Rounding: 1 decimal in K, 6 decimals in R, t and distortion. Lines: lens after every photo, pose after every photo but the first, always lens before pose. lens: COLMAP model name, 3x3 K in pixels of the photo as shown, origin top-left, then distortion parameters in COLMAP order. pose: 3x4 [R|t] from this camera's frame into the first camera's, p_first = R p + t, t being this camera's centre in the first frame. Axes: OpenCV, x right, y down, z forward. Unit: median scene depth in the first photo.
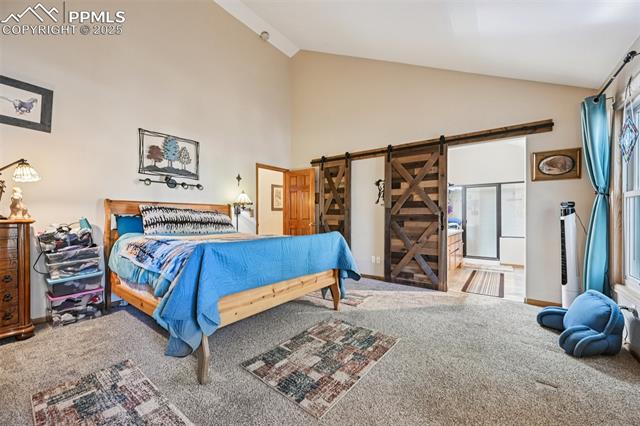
lens RADIAL K [[248.2, 0, 321.5], [0, 248.2, 214.4], [0, 0, 1]] dist [-0.003085, 0.000104]
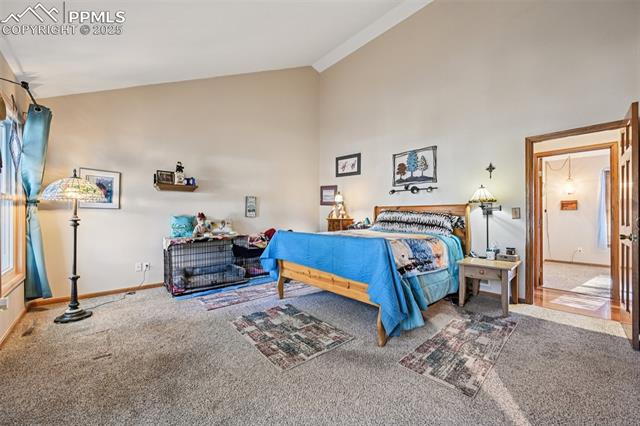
lens RADIAL K [[248.2, 0, 322.5], [0, 248.2, 215.6], [0, 0, 1]] dist [-0.003085, 0.000104]
pose [[-0.185848, -0.003907, -0.982571, 0.702936], [0.002735, 0.999986, -0.004494, 0.004763], [0.982575, -0.003522, -0.185834, 0.836511]]
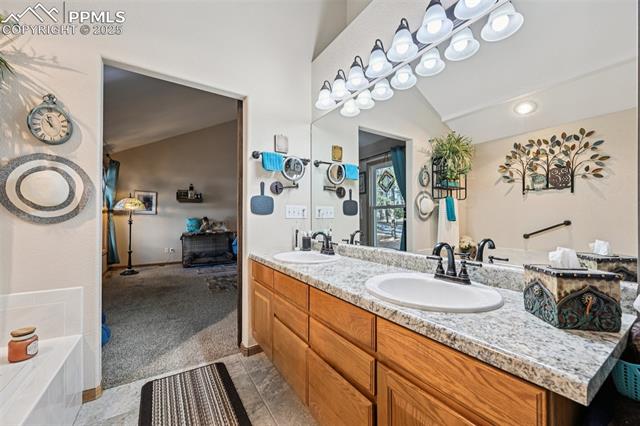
lens RADIAL K [[248.2, 0, 320.9], [0, 248.2, 216.8], [0, 0, 1]] dist [-0.003085, 0.000104]
pose [[-0.344156, -0.010823, -0.938850, 1.062325], [0.002281, 0.999921, -0.012363, 0.010430], [0.938910, -0.006396, -0.344104, 1.478140]]
